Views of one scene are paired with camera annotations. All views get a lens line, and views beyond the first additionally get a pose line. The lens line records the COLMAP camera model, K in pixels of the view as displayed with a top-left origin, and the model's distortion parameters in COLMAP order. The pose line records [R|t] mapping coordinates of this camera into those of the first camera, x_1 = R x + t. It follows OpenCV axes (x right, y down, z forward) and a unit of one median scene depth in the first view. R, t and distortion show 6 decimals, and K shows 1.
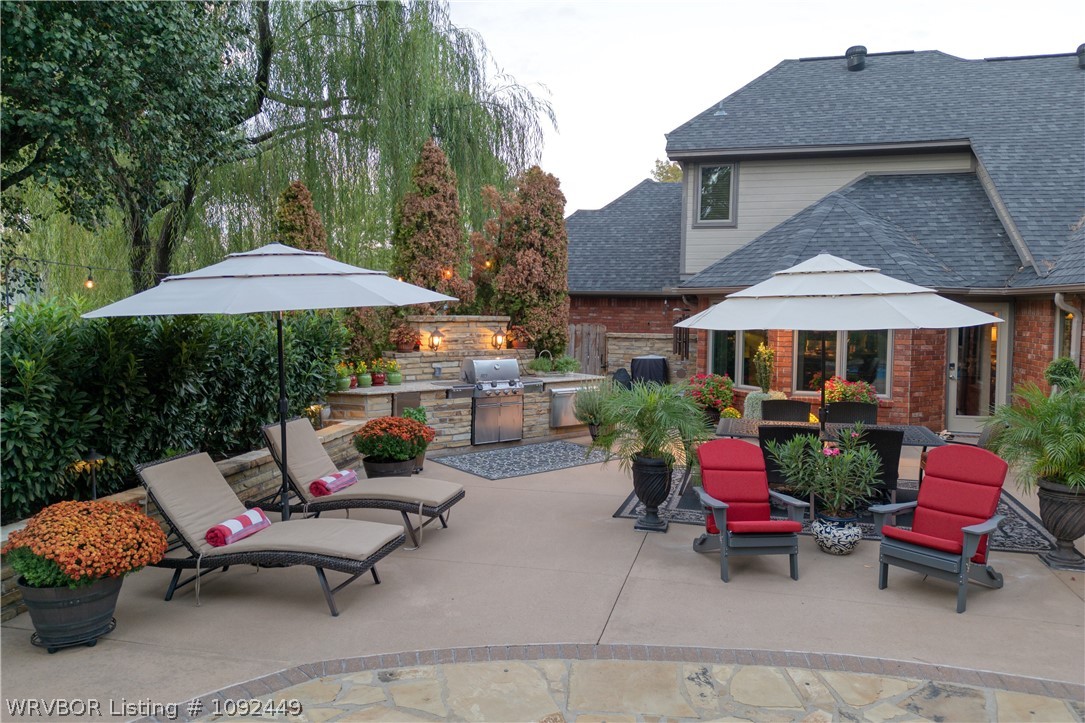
lens RADIAL K [[760.3, 0, 549.3], [0, 760.3, 341.9], [0, 0, 1]] dist [0.084084, -0.086859]
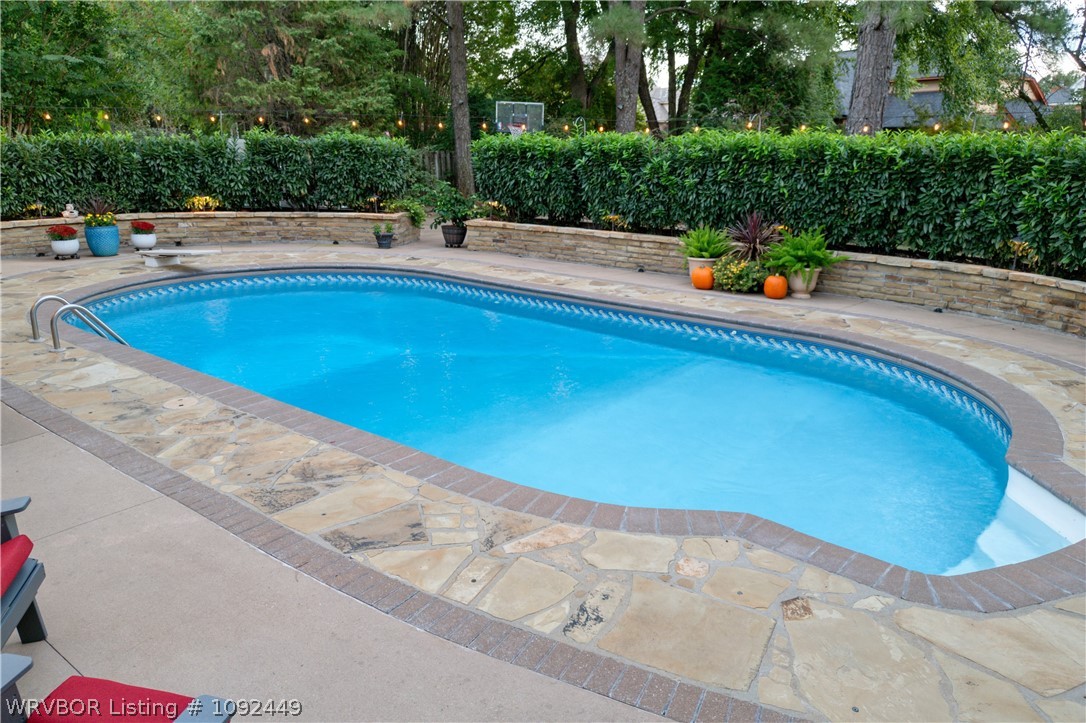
lens RADIAL K [[777.6, 0, 549.5], [0, 777.6, 343.9], [0, 0, 1]] dist [0.086347, -0.098906]
pose [[-0.917295, -0.124040, 0.378396, -0.020610], [-0.005914, 0.954386, 0.298517, -0.036601], [-0.398164, 0.271590, -0.876187, 0.964587]]
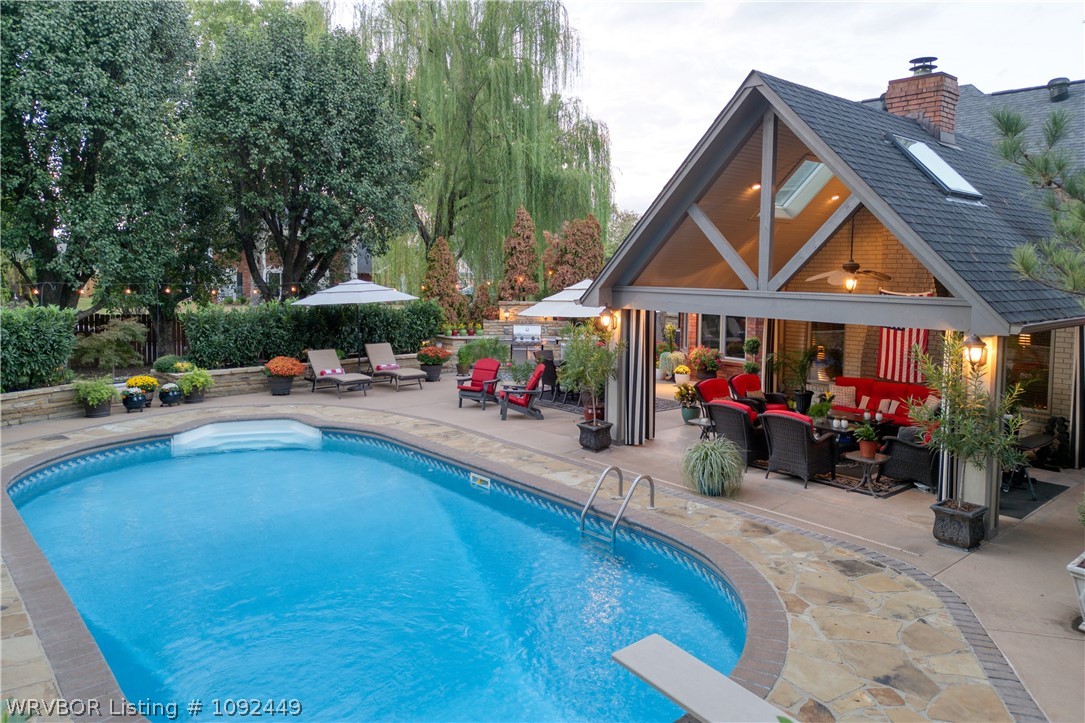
lens RADIAL K [[758.9, 0, 549.8], [0, 758.9, 313.8], [0, 0, 1]] dist [0.082074, -0.083188]
pose [[0.834580, 0.033496, -0.549868, 1.563560], [-0.032340, 0.999407, 0.011797, -0.047566], [0.549937, 0.007937, 0.835168, -0.847224]]
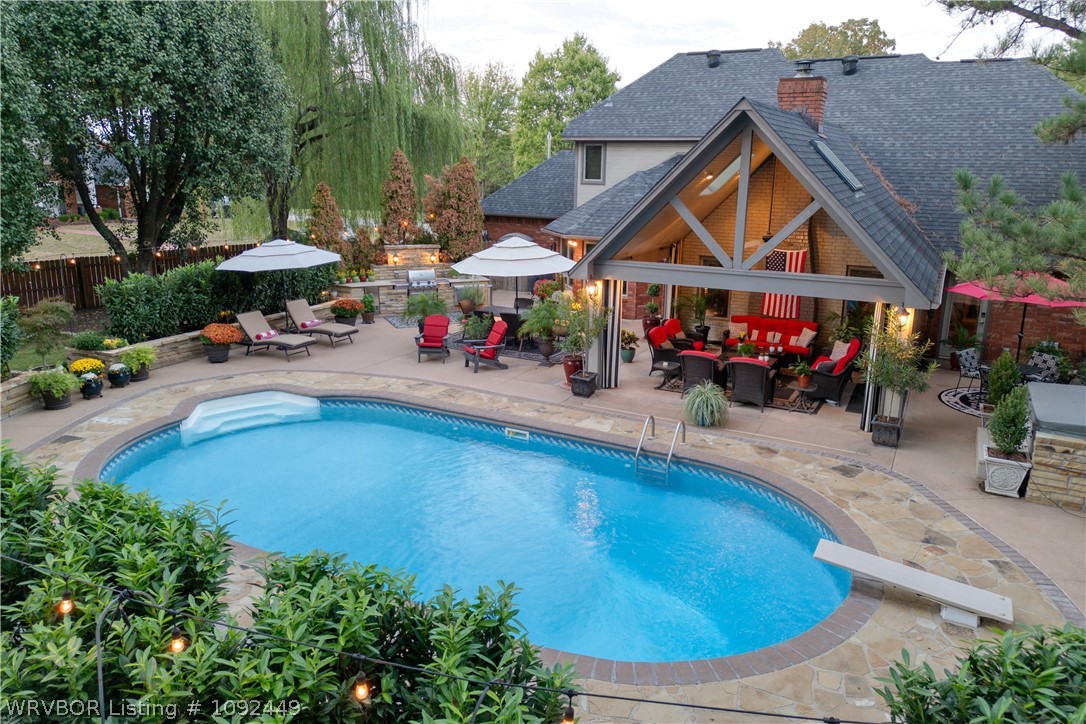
lens RADIAL K [[761.0, 0, 549.8], [0, 761.0, 342.4], [0, 0, 1]] dist [0.084084, -0.086859]
pose [[0.973746, 0.053394, -0.221287, 1.094285], [-0.013259, 0.983755, 0.179025, -0.236911], [0.227251, -0.171391, 0.958636, -1.348727]]
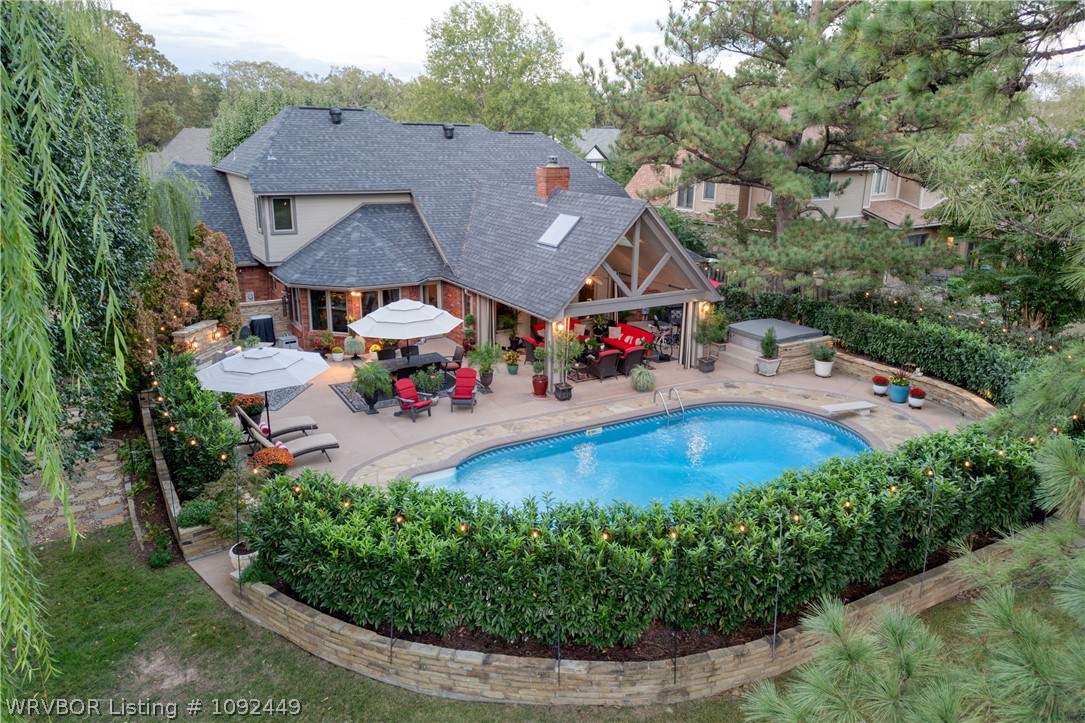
lens RADIAL K [[760.3, 0, 549.3], [0, 760.3, 341.9], [0, 0, 1]] dist [0.084084, -0.086859]
pose [[0.700102, -0.187454, 0.688998, -1.290517], [0.034393, 0.972658, 0.229681, -0.630173], [-0.713215, -0.137103, 0.687407, -1.356138]]
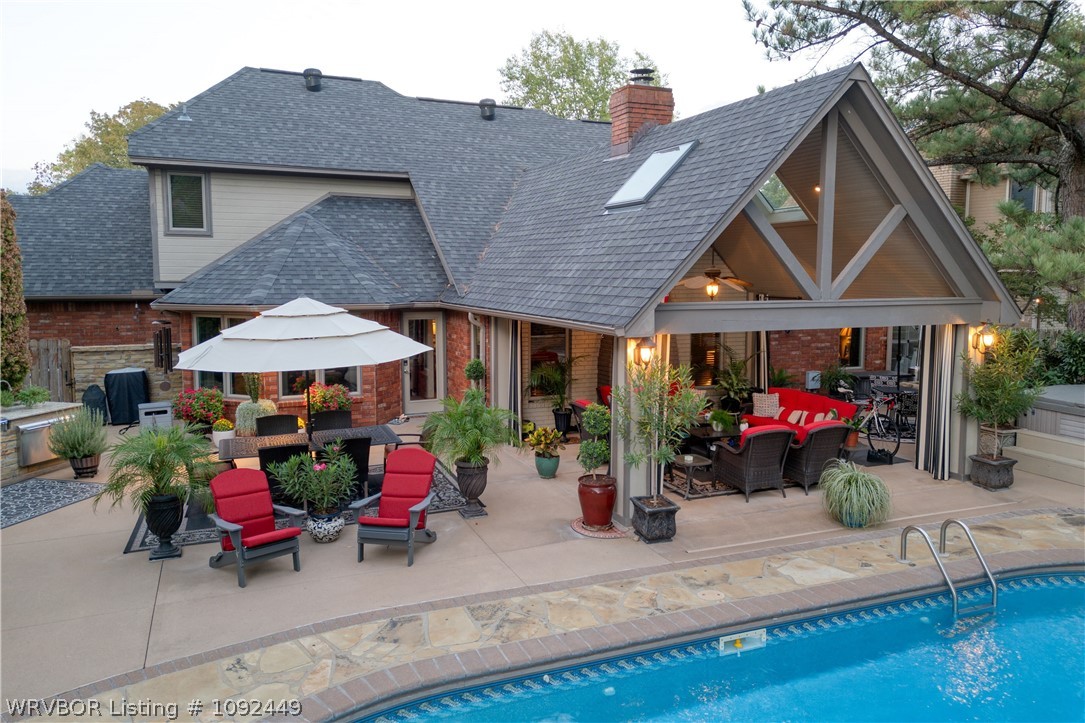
lens RADIAL K [[776.9, 0, 549.0], [0, 776.9, 343.9], [0, 0, 1]] dist [0.086347, -0.098906]
pose [[0.792644, -0.068446, 0.605831, -0.100640], [0.040054, 0.997378, 0.060278, -0.112067], [-0.608368, -0.023513, 0.793307, -0.247932]]
